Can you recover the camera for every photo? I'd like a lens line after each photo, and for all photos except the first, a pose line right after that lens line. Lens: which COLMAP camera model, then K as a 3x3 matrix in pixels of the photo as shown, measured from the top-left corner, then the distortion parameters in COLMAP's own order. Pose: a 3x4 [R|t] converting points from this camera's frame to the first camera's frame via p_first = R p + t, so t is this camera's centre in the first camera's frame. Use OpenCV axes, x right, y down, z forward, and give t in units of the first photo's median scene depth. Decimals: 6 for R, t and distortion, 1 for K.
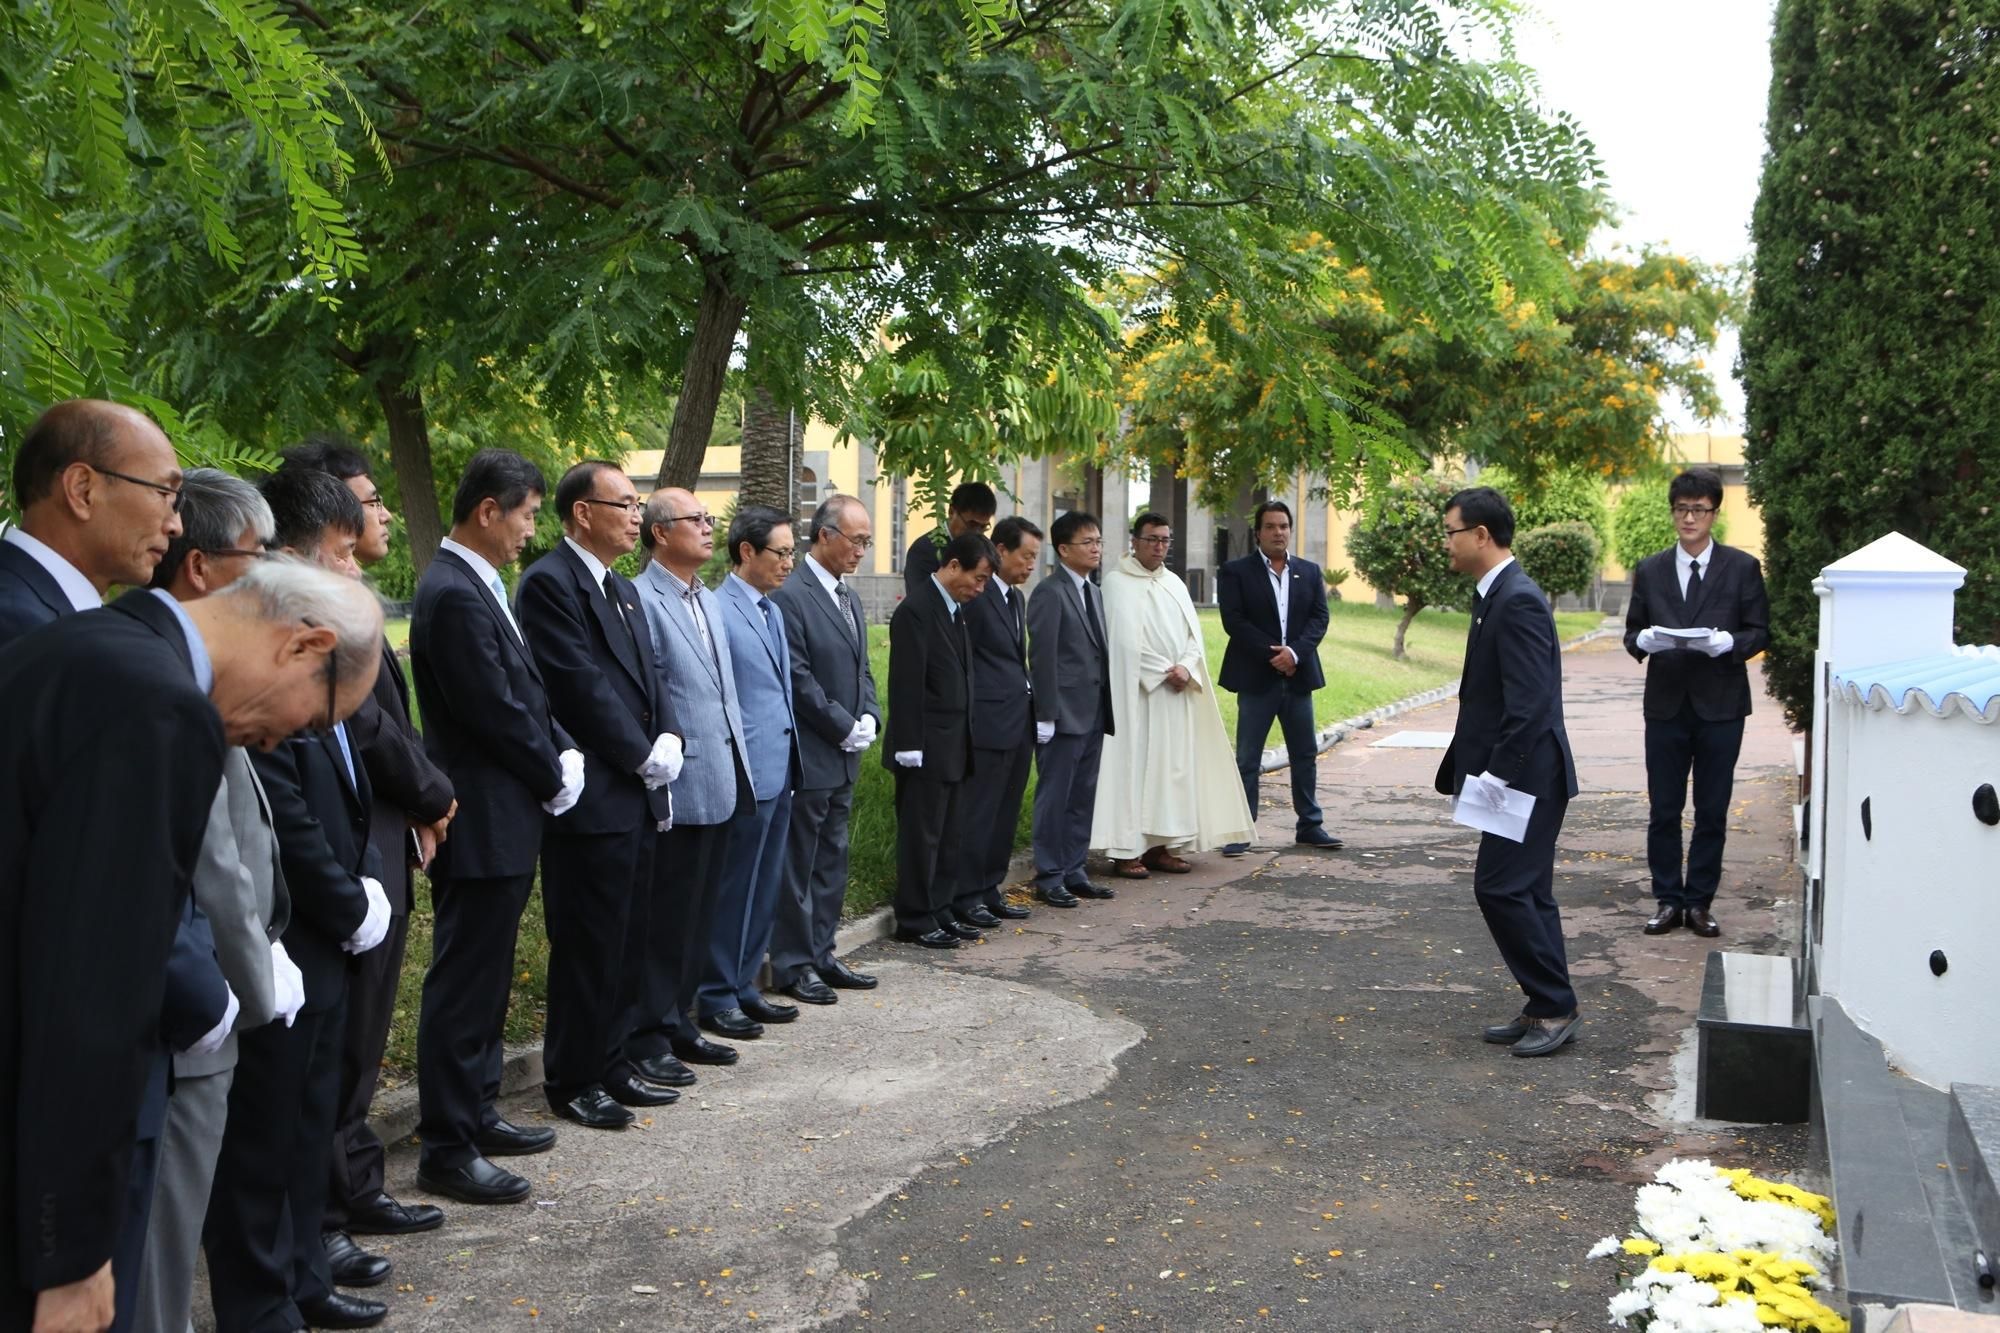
lens RADIAL K [[2177.5, 0, 999.9], [0, 2177.5, 746.3], [0, 0, 1]] dist [-0.057926, 0.046930]
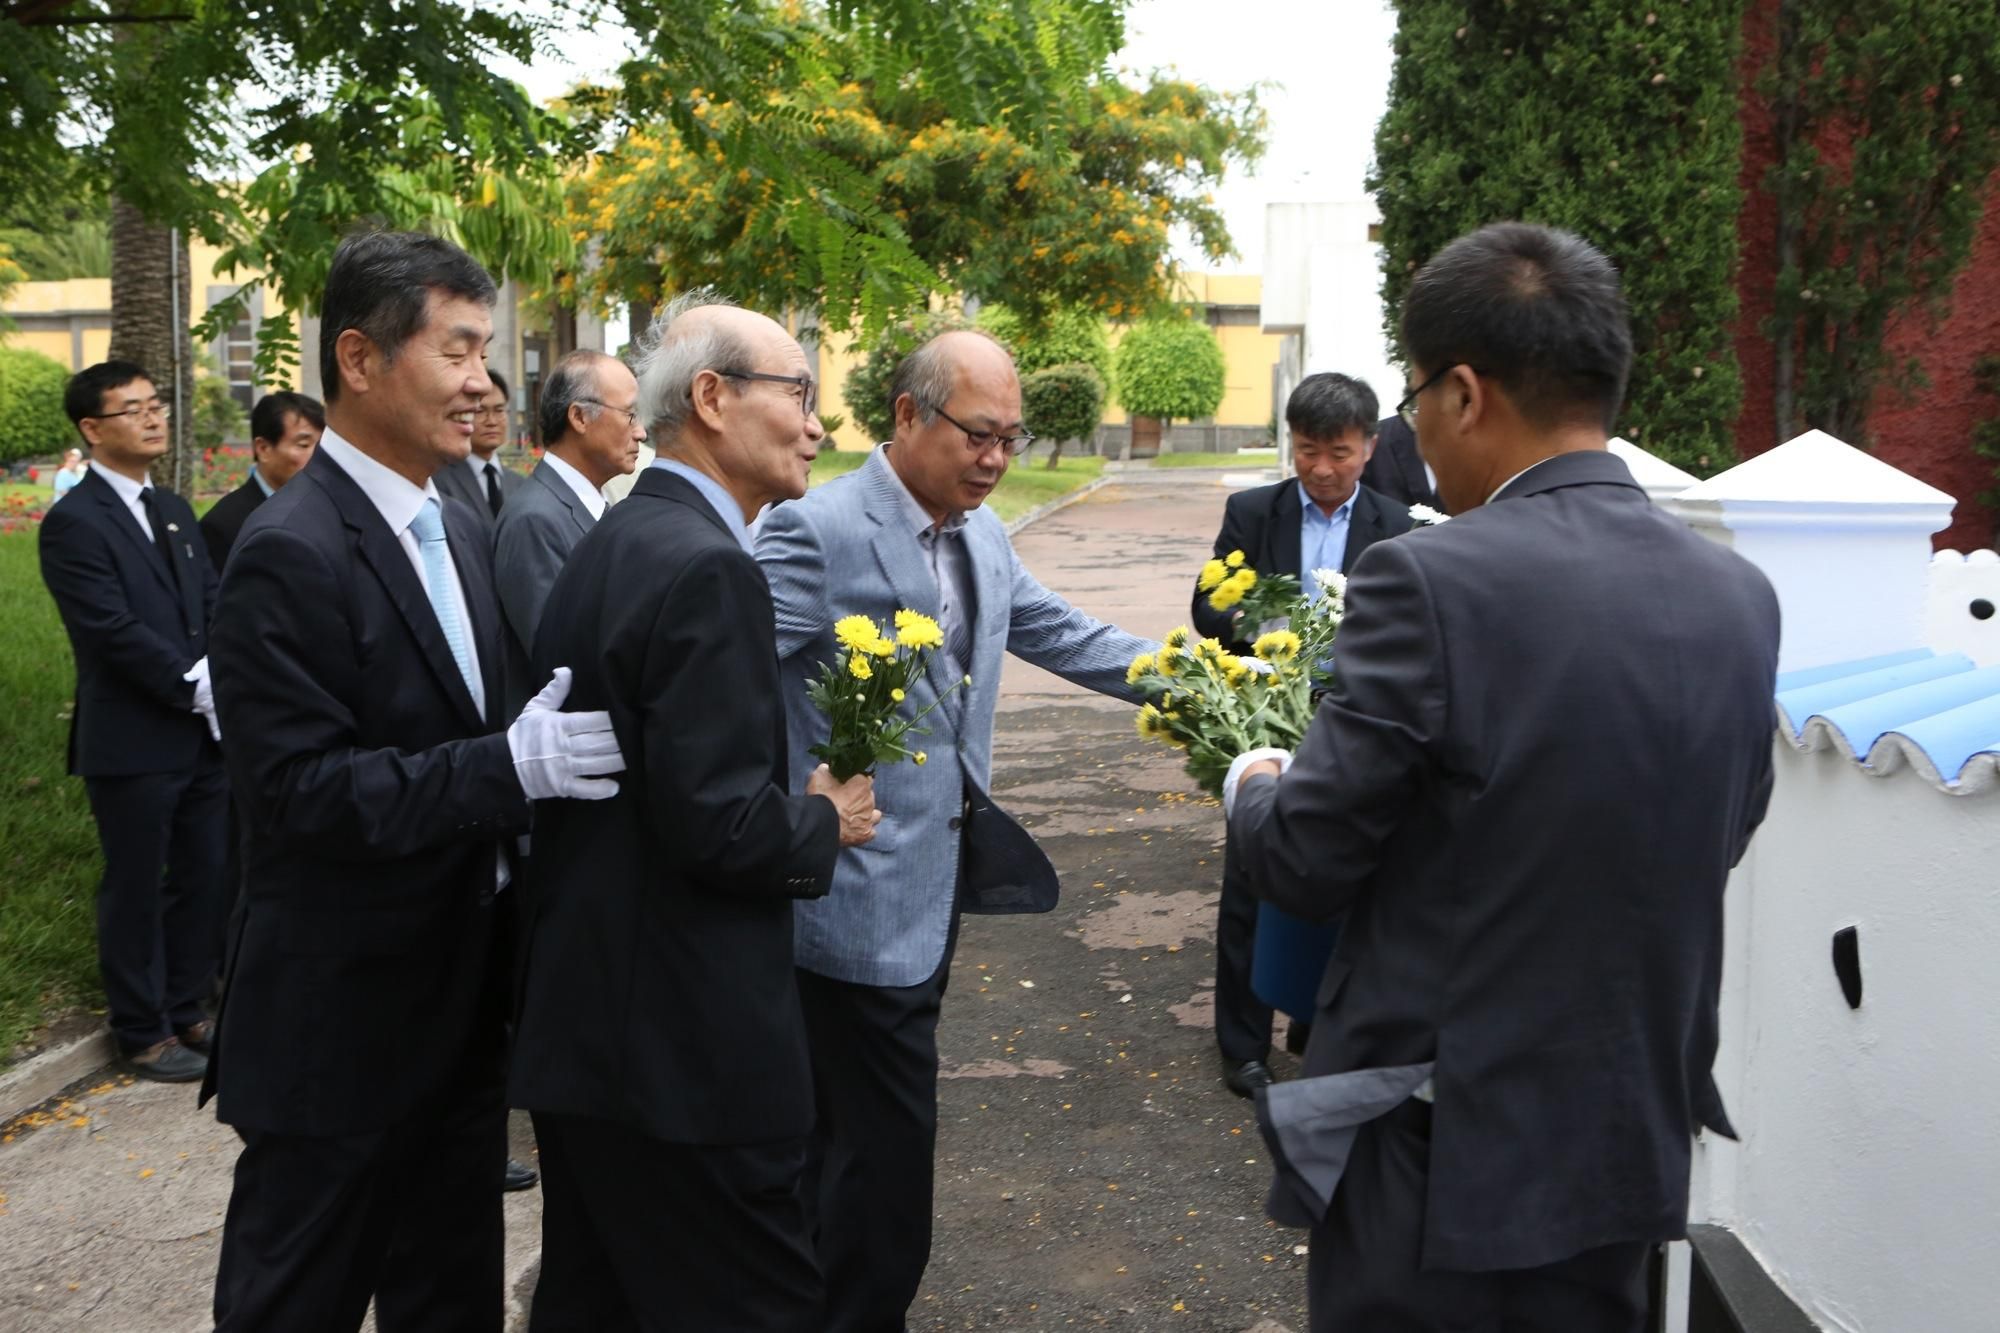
lens RADIAL K [[2042.2, 0, 1000.0], [0, 2042.2, 666.5], [0, 0, 1]] dist [-0.084106, 0.113578]
pose [[0.971745, -0.032960, 0.233720, 0.020417], [0.021551, 0.998456, 0.051201, -0.019813], [-0.235047, -0.044717, 0.970955, 0.150561]]
